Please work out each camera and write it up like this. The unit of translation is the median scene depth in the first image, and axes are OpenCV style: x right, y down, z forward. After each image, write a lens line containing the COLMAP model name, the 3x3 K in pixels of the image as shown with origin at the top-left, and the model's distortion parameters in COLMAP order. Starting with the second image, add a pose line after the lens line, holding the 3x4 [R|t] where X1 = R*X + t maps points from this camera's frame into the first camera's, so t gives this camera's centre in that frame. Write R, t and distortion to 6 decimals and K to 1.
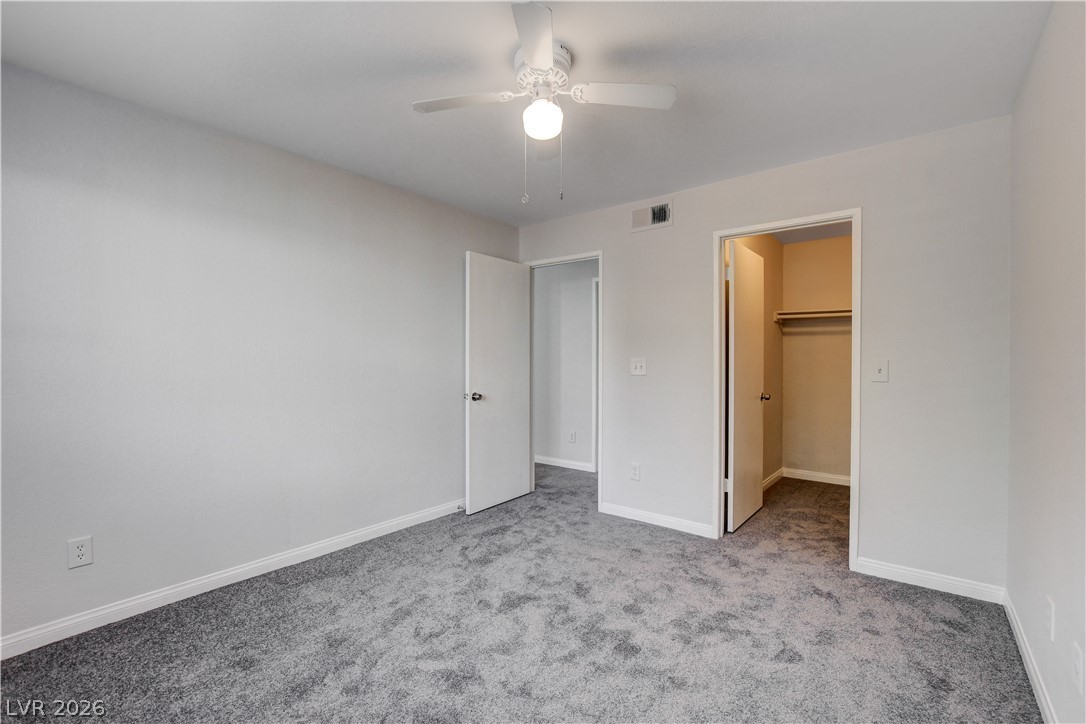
lens RADIAL K [[464.0, 0, 520.1], [0, 464.0, 364.4], [0, 0, 1]] dist [-0.024631, 0.000501]
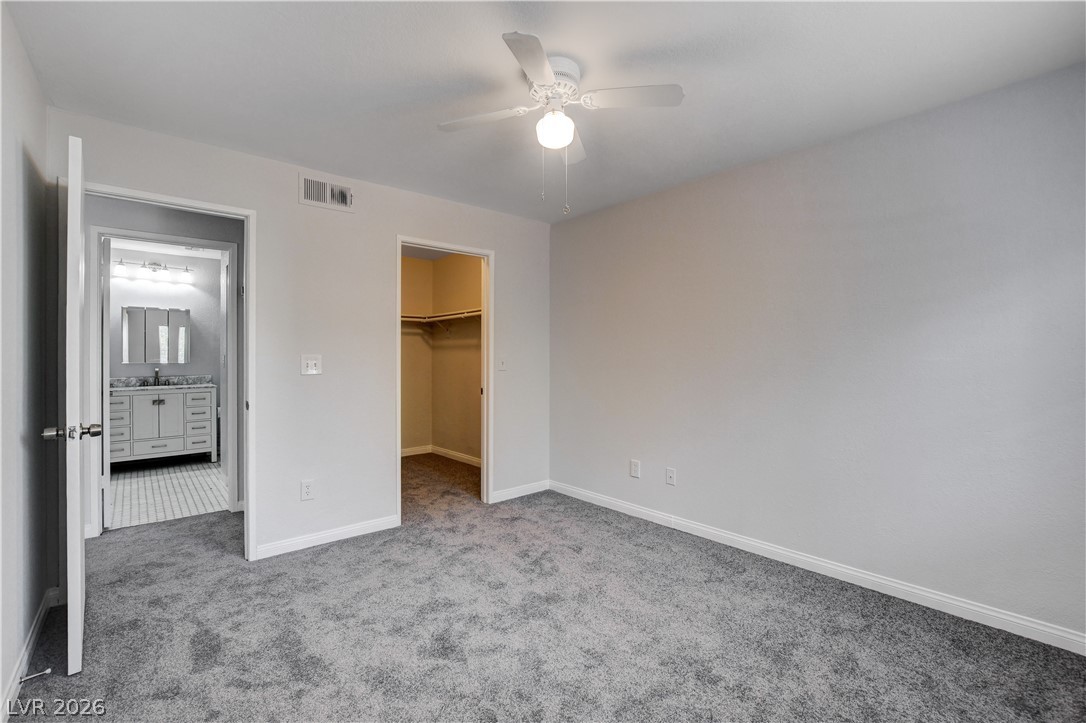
lens RADIAL K [[474.9, 0, 541.7], [0, 474.9, 362.0], [0, 0, 1]] dist [-0.029620, 0.006852]
pose [[0.153786, -0.011009, 0.988043, -0.615269], [0.006981, 0.999925, 0.010054, -0.007049], [-0.988079, 0.005351, 0.153852, 0.521258]]
